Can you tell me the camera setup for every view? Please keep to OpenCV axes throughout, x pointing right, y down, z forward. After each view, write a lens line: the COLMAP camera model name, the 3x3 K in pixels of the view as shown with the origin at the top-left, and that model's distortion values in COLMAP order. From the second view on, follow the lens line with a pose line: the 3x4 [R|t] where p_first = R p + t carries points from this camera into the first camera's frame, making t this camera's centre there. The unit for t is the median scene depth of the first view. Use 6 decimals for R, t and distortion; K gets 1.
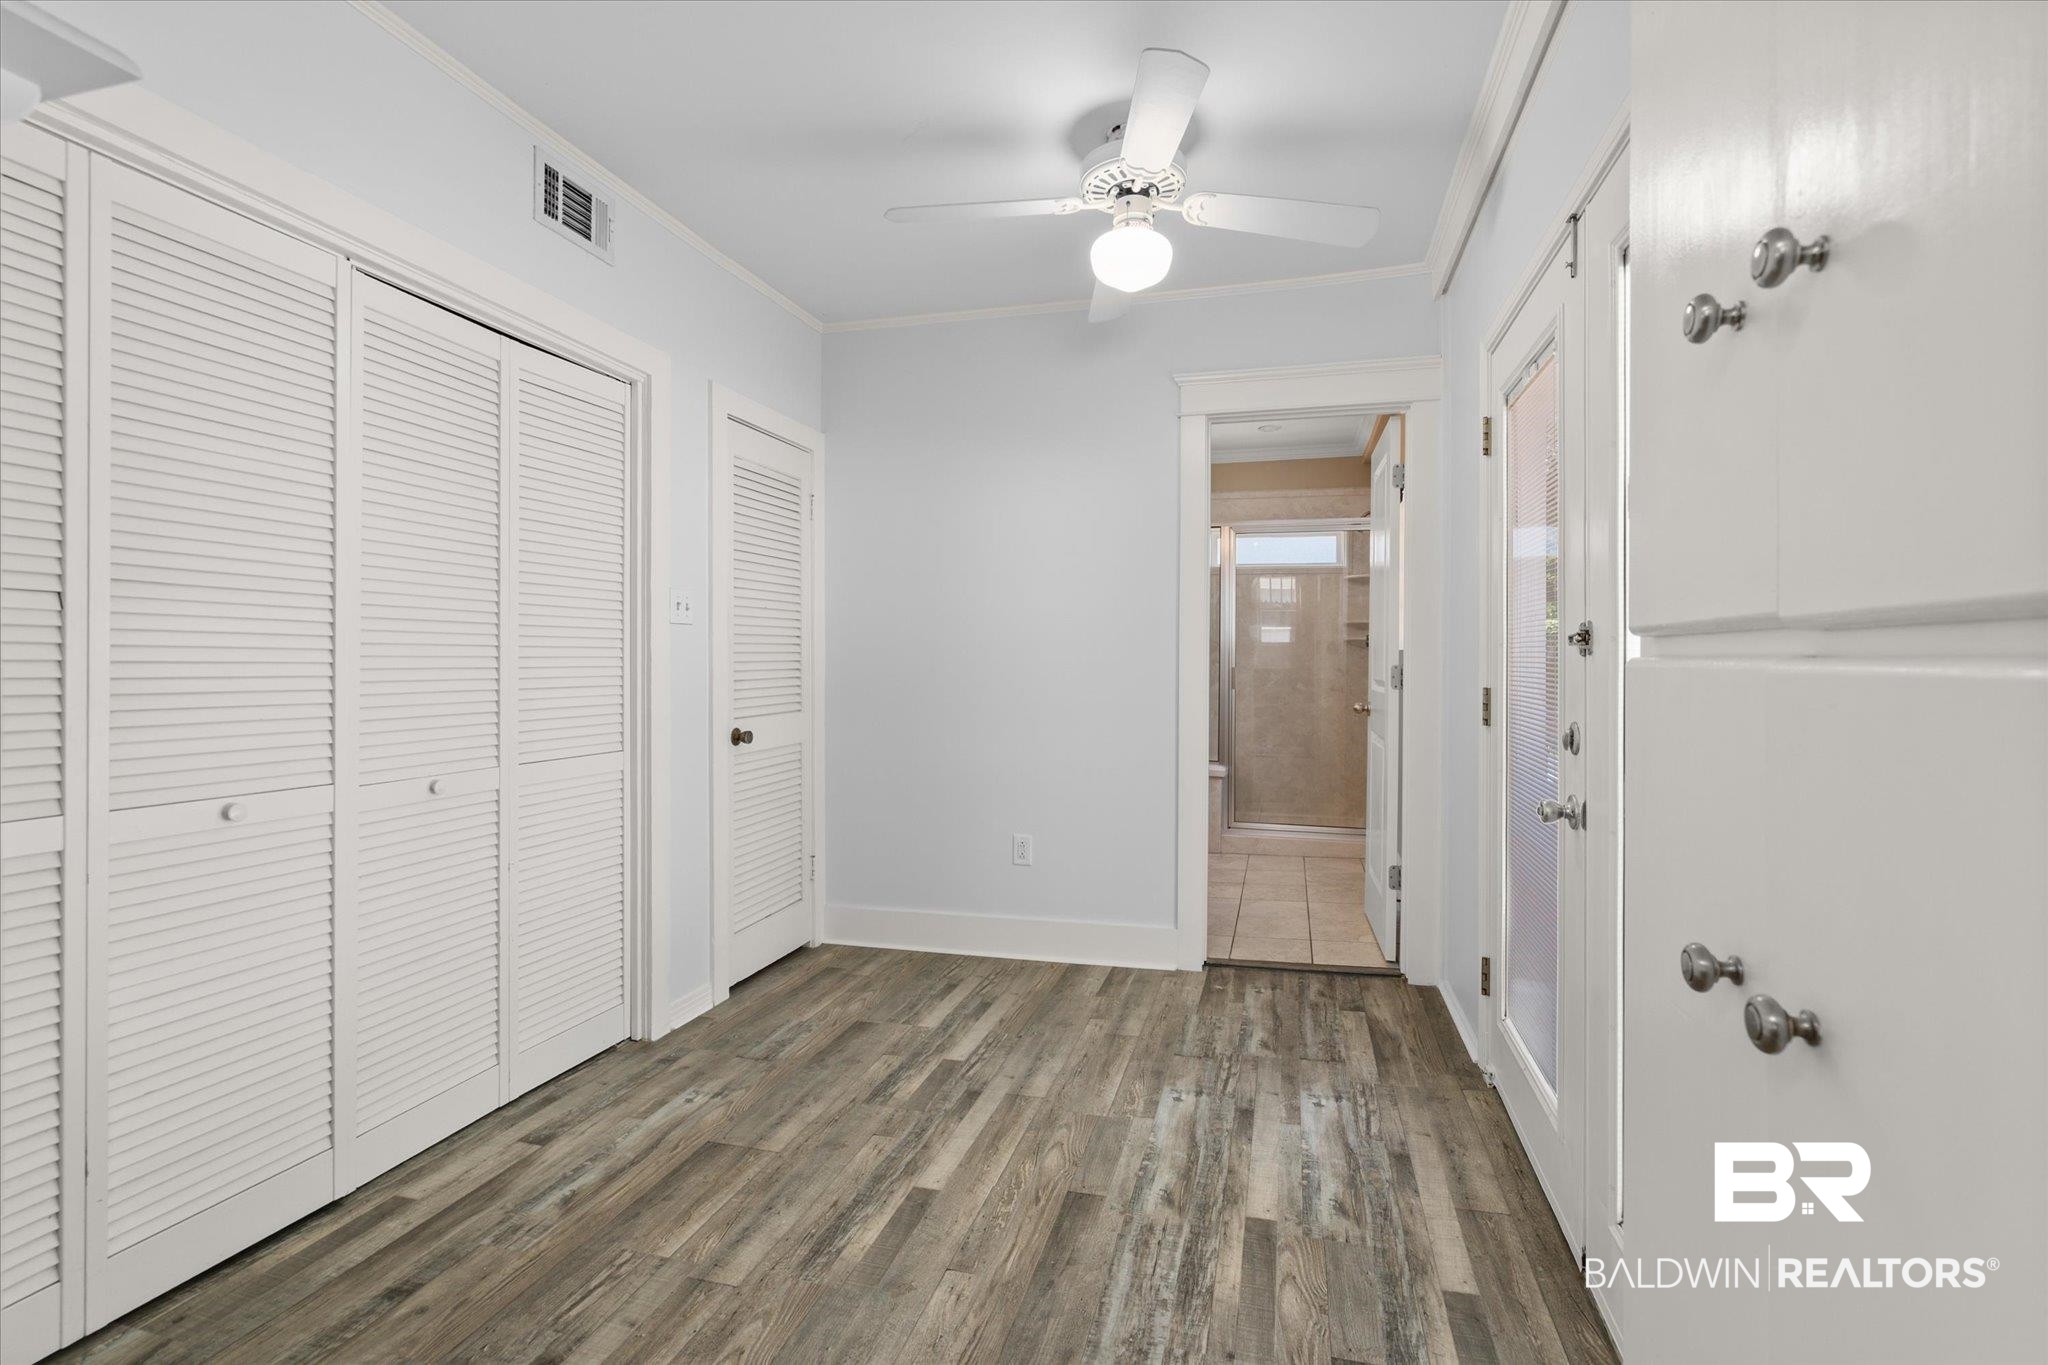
lens RADIAL K [[943.5, 0, 1024.8], [0, 943.5, 681.8], [0, 0, 1]] dist [-0.001212, 0.000406]
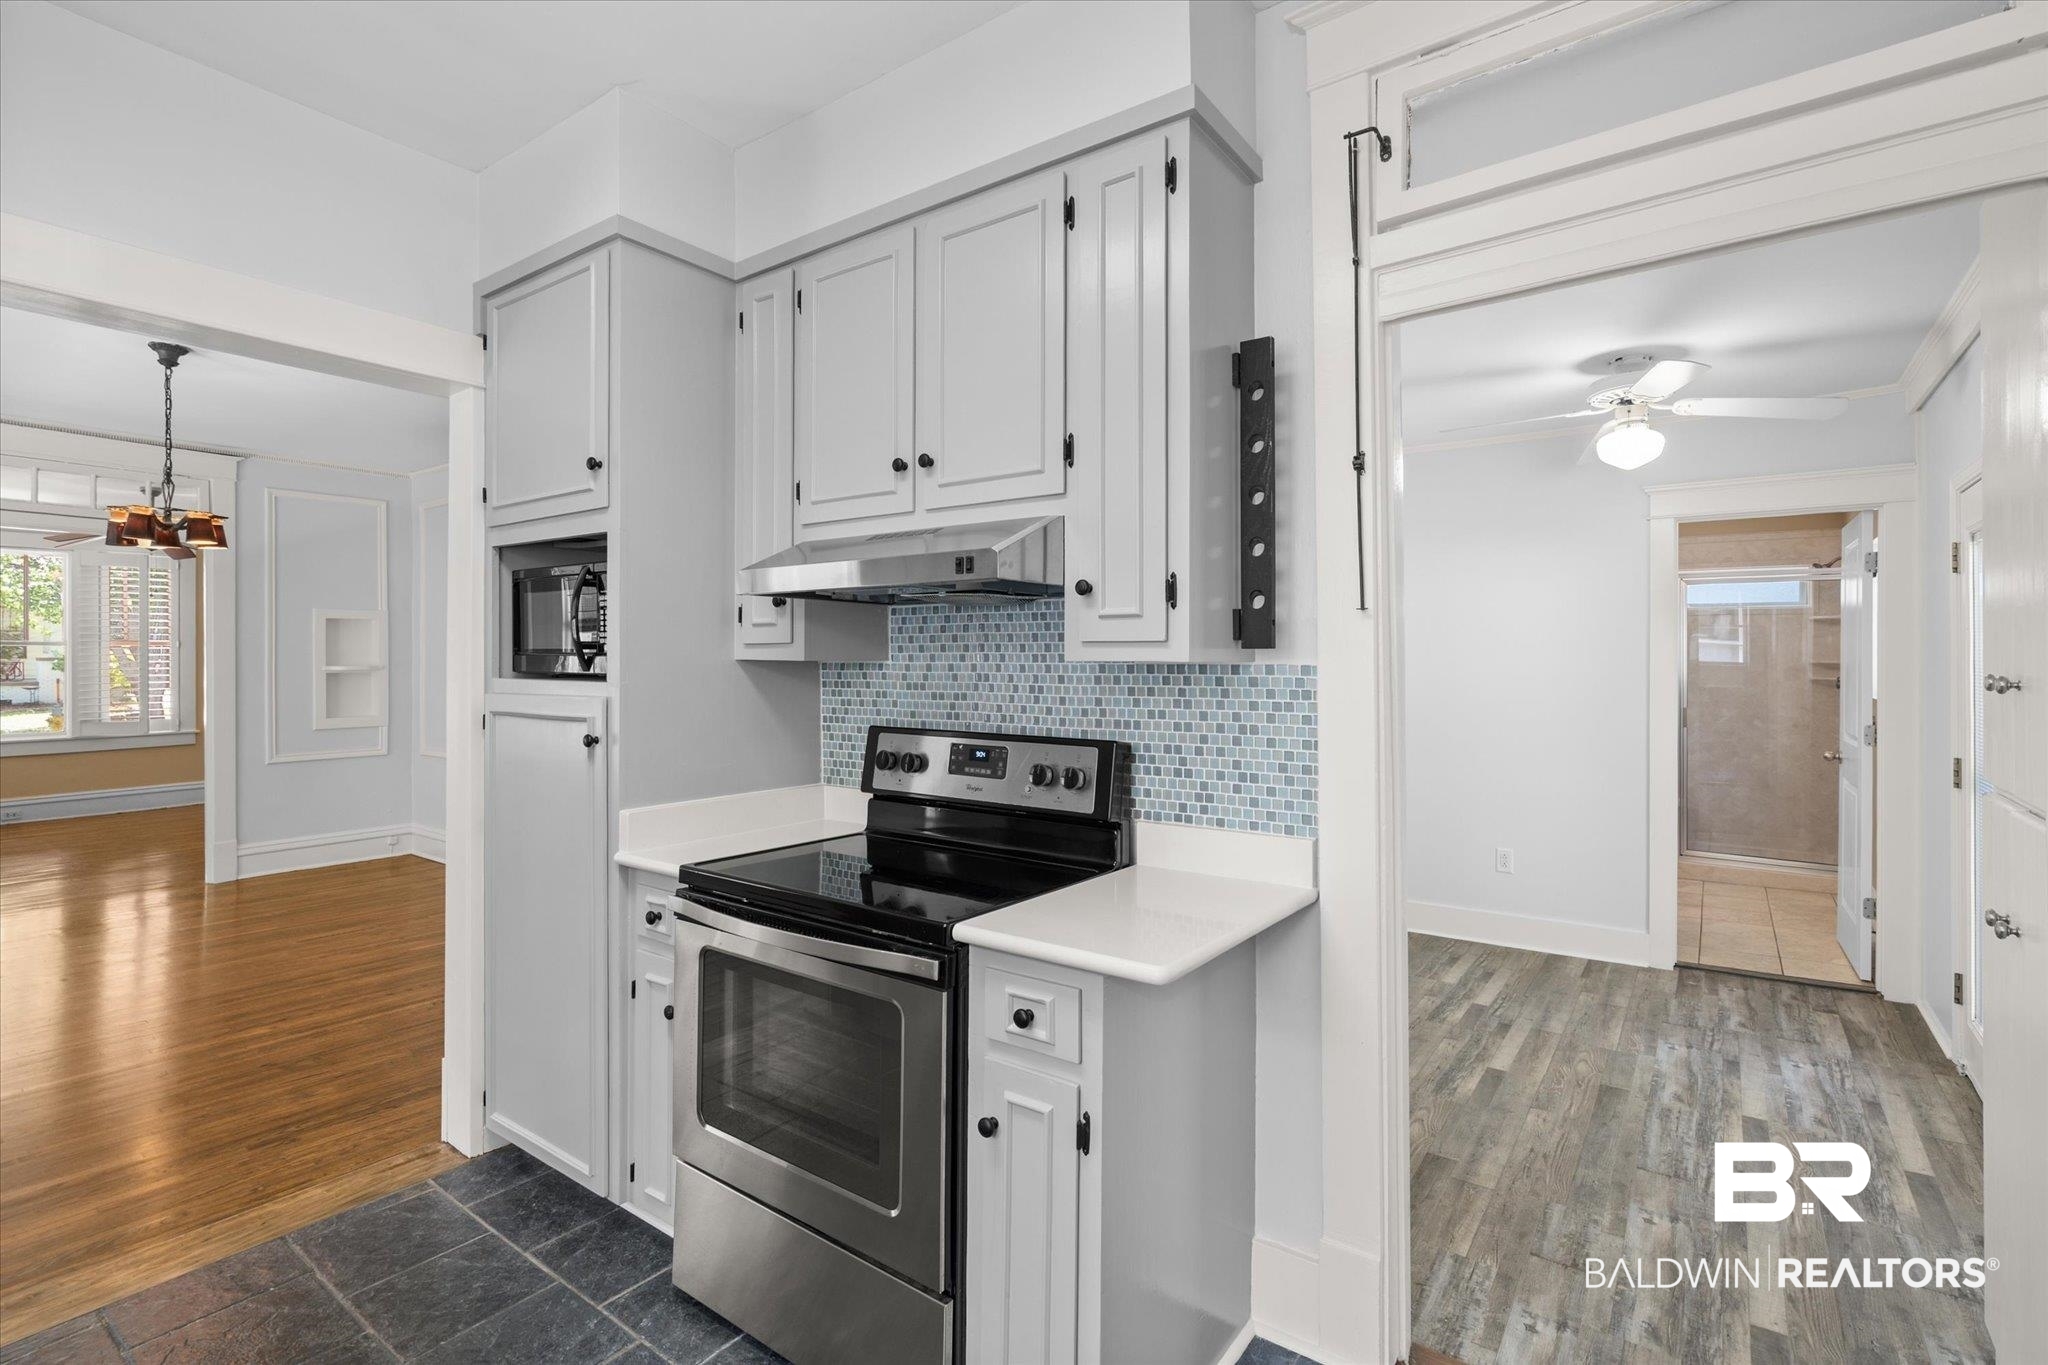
lens RADIAL K [[944.9, 0, 1025.3], [0, 944.9, 663.2], [0, 0, 1]] dist [-0.001086, 0.001616]
pose [[0.935399, 0.001047, -0.353592, -0.207940], [-0.007704, 0.999819, -0.017421, -0.081237], [0.353509, 0.019020, 0.935238, -0.568276]]
